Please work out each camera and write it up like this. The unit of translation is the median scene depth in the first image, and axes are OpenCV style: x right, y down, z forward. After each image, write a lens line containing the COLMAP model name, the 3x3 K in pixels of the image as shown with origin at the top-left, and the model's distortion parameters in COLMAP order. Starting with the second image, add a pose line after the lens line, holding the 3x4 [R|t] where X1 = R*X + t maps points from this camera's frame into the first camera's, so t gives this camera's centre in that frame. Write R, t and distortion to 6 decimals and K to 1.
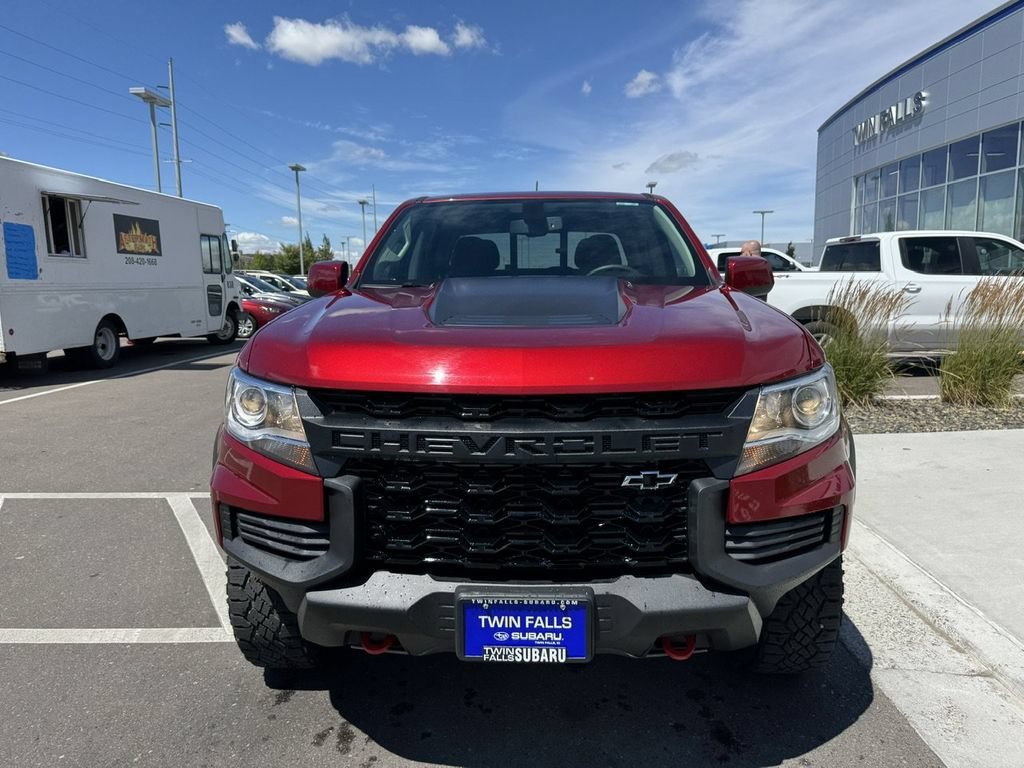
lens RADIAL K [[710.0, 0, 529.0], [0, 710.0, 383.8], [0, 0, 1]] dist [0.067444, -0.101179]
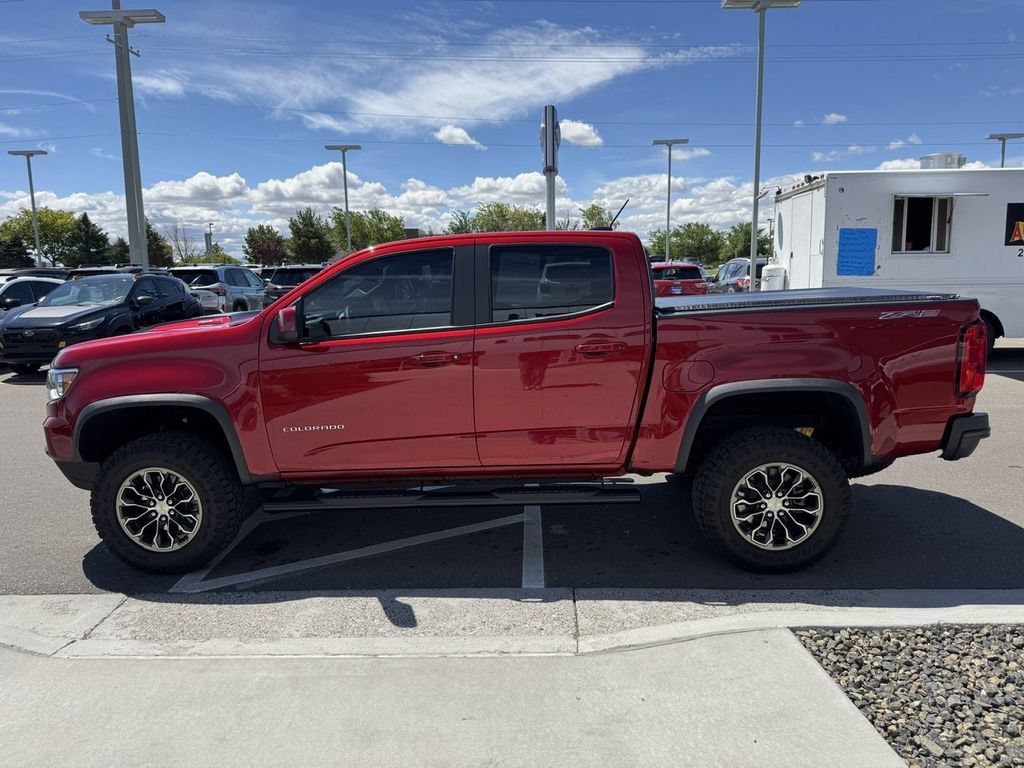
lens RADIAL K [[732.4, 0, 512.0], [0, 732.4, 384.0], [0, 0, 1]] dist [0.065163, -0.059589]
pose [[-0.018781, 0.163073, -0.986435, 1.402817], [-0.126741, 0.978262, 0.164134, -0.275730], [0.991758, 0.128105, 0.002295, 1.279432]]
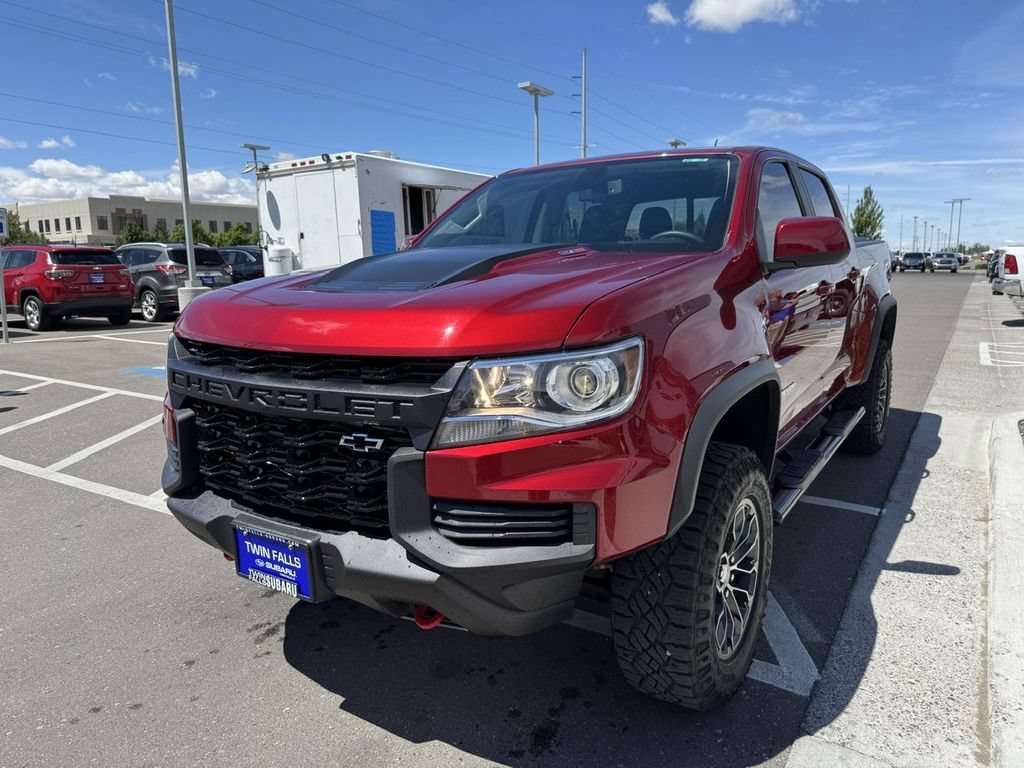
lens RADIAL K [[732.8, 0, 510.3], [0, 732.8, 400.5], [0, 0, 1]] dist [0.001228, -0.010721]
pose [[0.857245, 0.093355, -0.506375, 0.428309], [-0.068958, 0.995383, 0.066769, -0.004352], [0.510270, -0.022318, 0.859724, 0.102568]]
